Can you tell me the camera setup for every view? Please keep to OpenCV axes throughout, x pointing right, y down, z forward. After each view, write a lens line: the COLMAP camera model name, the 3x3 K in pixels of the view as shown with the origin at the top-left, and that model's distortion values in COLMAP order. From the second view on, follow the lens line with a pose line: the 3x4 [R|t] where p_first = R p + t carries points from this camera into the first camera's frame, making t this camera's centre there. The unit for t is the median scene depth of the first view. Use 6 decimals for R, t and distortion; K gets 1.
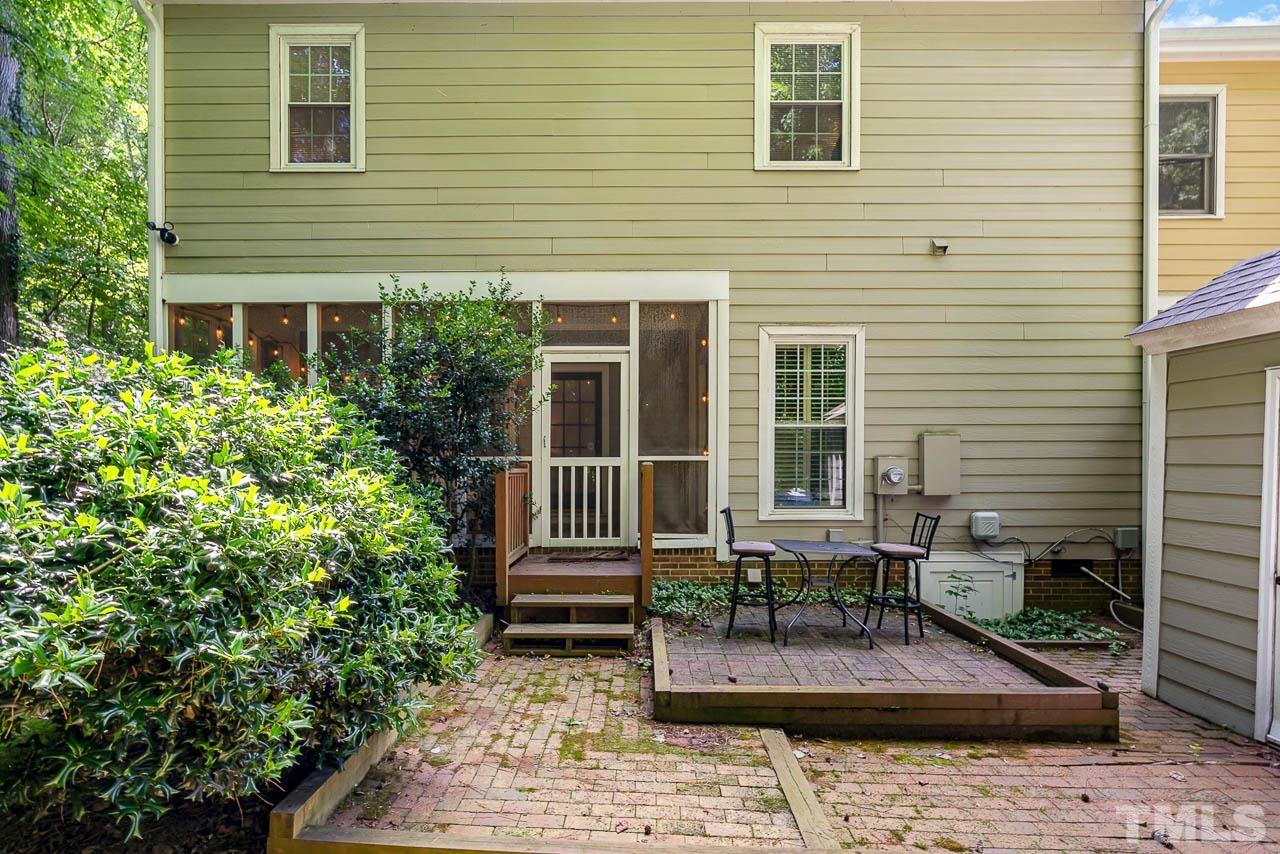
lens RADIAL K [[647.3, 0, 617.7], [0, 647.3, 477.2], [0, 0, 1]] dist [-0.000521, 0.001603]
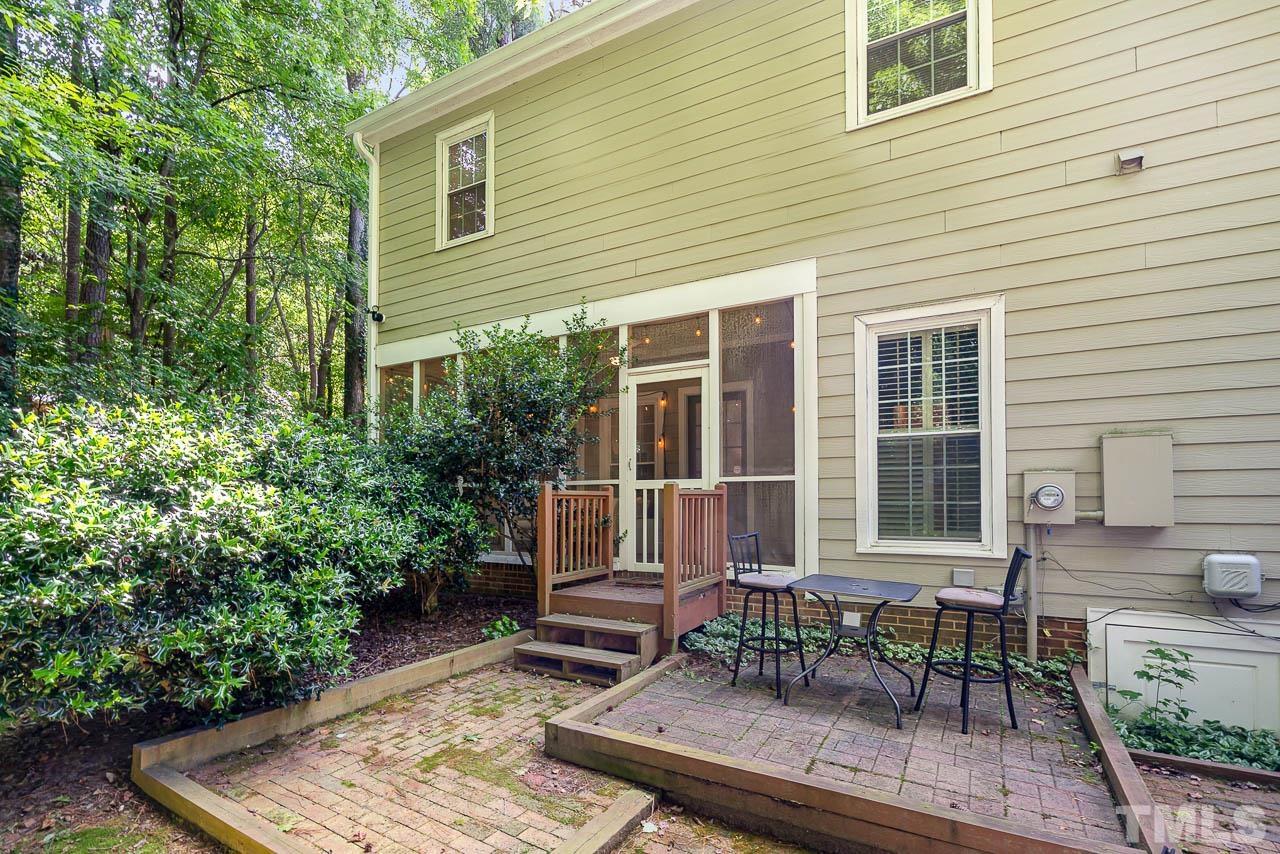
lens RADIAL K [[645.2, 0, 640.9], [0, 645.2, 488.9], [0, 0, 1]] dist [0.002551, 0.000240]
pose [[0.852640, -0.010670, -0.522390, 0.434392], [-0.006397, 0.999503, -0.030857, 0.013744], [0.522460, 0.029652, 0.852148, 0.173061]]
